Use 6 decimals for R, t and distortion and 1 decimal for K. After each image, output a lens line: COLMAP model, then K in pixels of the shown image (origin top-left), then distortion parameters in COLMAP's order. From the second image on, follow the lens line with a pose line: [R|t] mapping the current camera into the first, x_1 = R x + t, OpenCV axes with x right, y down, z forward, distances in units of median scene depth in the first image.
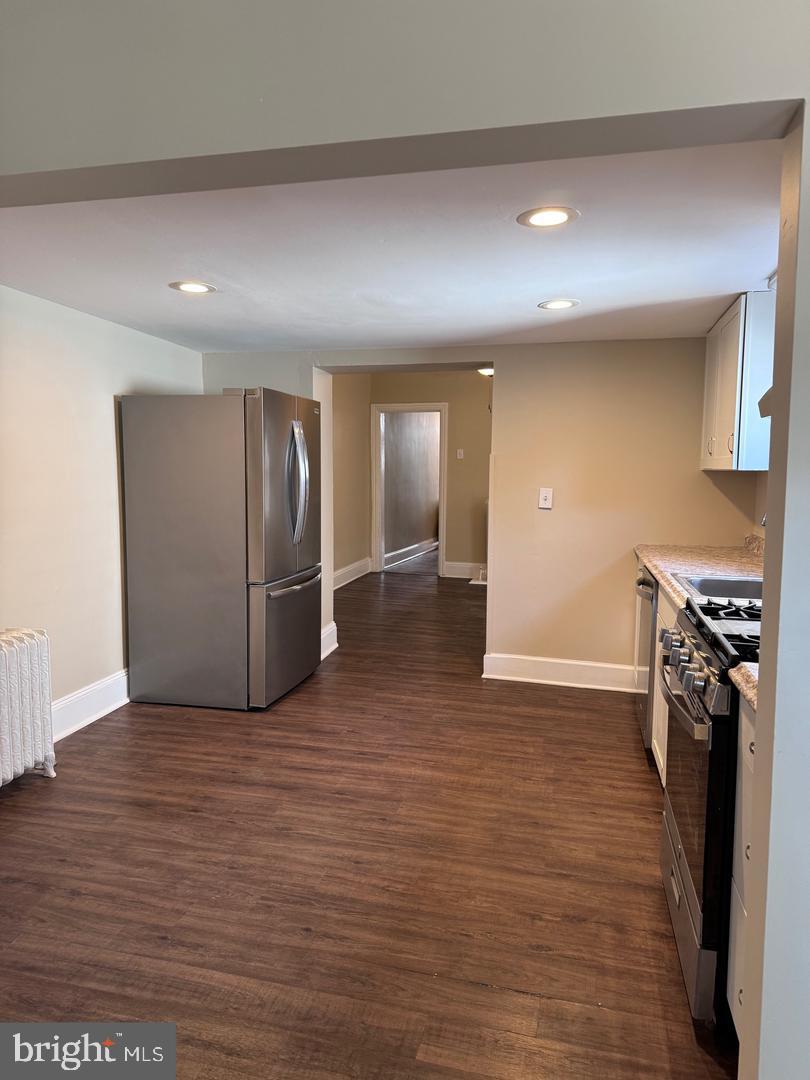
lens RADIAL K [[753.5, 0, 407.9], [0, 753.5, 536.4], [0, 0, 1]] dist [0.048077, -0.043342]
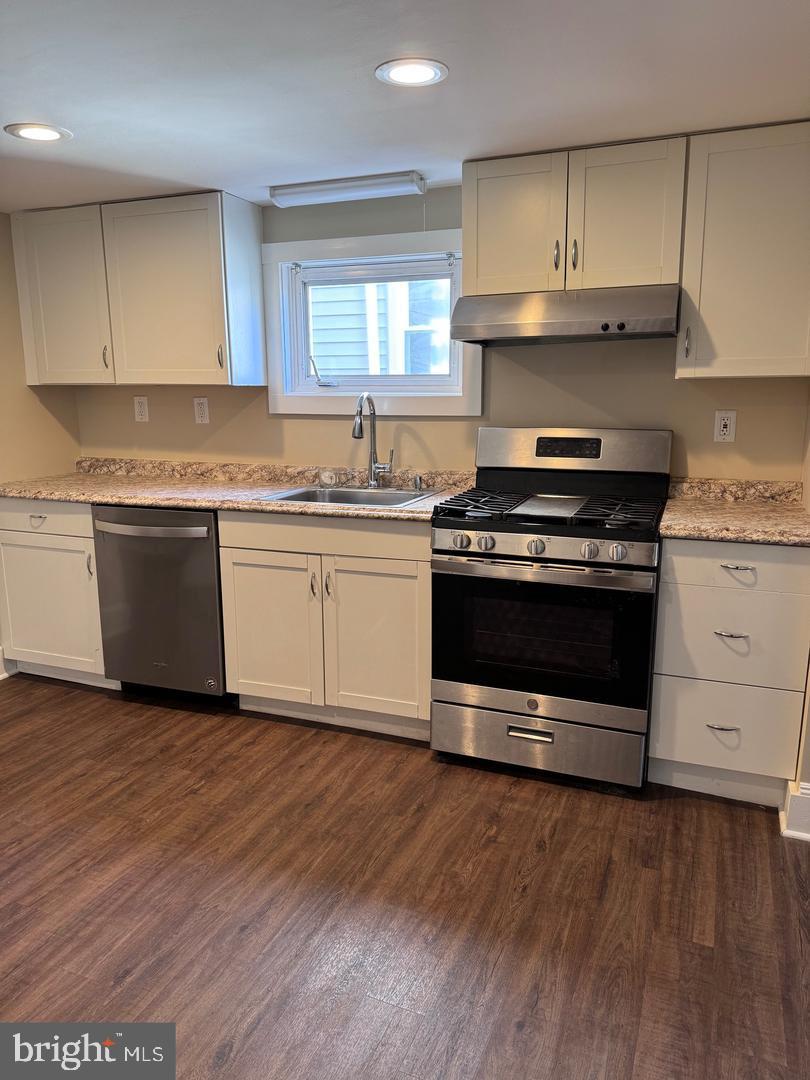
lens RADIAL K [[753.5, 0, 402.8], [0, 753.5, 543.5], [0, 0, 1]] dist [0.048077, -0.043342]
pose [[0.157097, -0.220170, 0.962728, -0.497875], [0.101587, 0.973264, 0.206003, -0.067033], [-0.982344, 0.065438, 0.175264, 0.624181]]
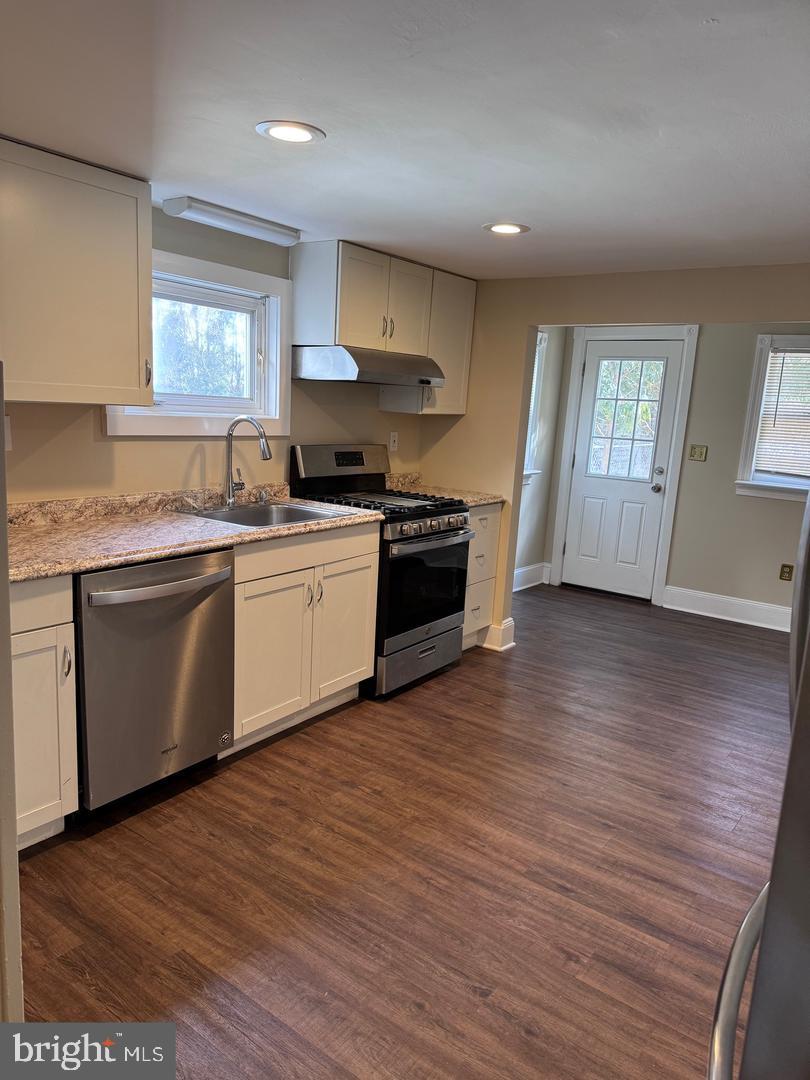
lens RADIAL K [[753.5, 0, 382.6], [0, 753.5, 550.4], [0, 0, 1]] dist [0.048077, -0.043342]
pose [[-0.910346, -0.140236, 0.389364, -0.138120], [-0.026891, 0.958893, 0.282490, -0.175812], [-0.412973, 0.246694, -0.876696, 1.645237]]
